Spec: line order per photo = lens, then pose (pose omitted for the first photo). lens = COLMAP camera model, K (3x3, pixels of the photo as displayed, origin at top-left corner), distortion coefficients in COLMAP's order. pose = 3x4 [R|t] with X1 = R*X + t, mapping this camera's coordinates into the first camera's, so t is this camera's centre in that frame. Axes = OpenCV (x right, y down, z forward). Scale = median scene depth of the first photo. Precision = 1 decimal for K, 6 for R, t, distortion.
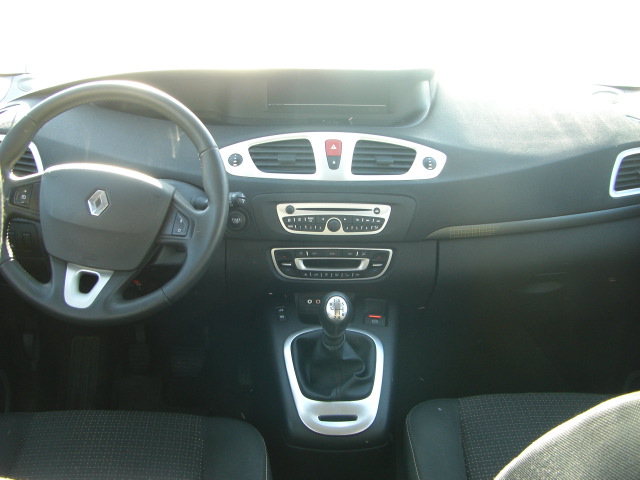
lens RADIAL K [[724.7, 0, 320.0], [0, 724.7, 240.0], [0, 0, 1]] dist [-0.164018, 0.054063]
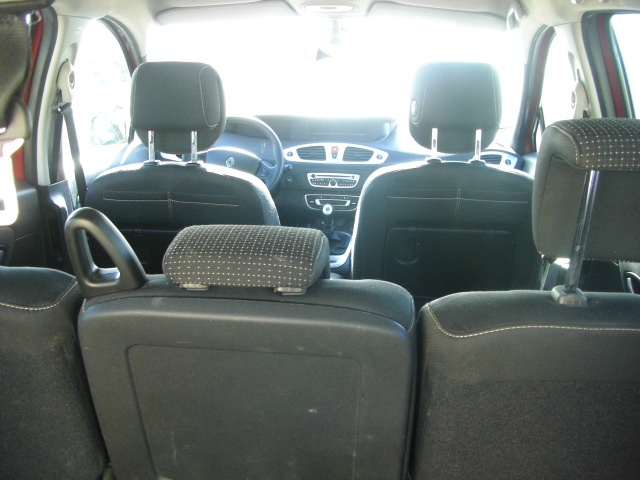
lens RADIAL K [[724.7, 0, 320.0], [0, 724.7, 240.0], [0, 0, 1]] dist [-0.164018, 0.054063]
pose [[0.990990, 0.020122, -0.132415, 0.269417], [-0.037375, 0.990923, -0.129133, 0.427953], [0.128614, 0.132919, 0.982747, -1.117477]]
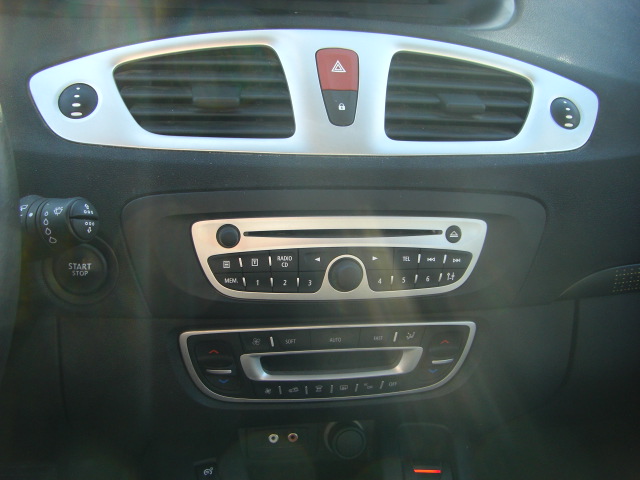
lens RADIAL K [[724.7, 0, 320.0], [0, 724.7, 240.0], [0, 0, 1]] dist [-0.164018, 0.054063]
pose [[0.991438, -0.016777, 0.129493, -0.042047], [0.008603, 0.997950, 0.063419, -0.061426], [-0.130292, -0.061762, 0.989550, 0.618421]]
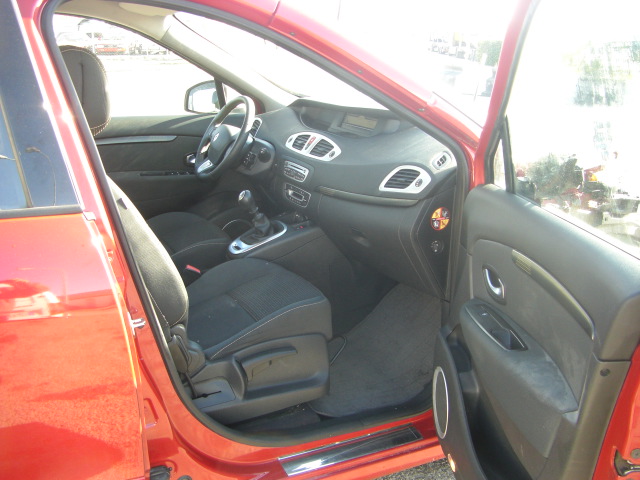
lens RADIAL K [[724.7, 0, 320.0], [0, 724.7, 240.0], [0, 0, 1]] dist [-0.164018, 0.054063]
pose [[0.376911, 0.232342, -0.896636, 1.928100], [-0.322732, 0.940309, 0.107995, -0.090976], [0.868206, 0.248669, 0.429397, 0.213632]]
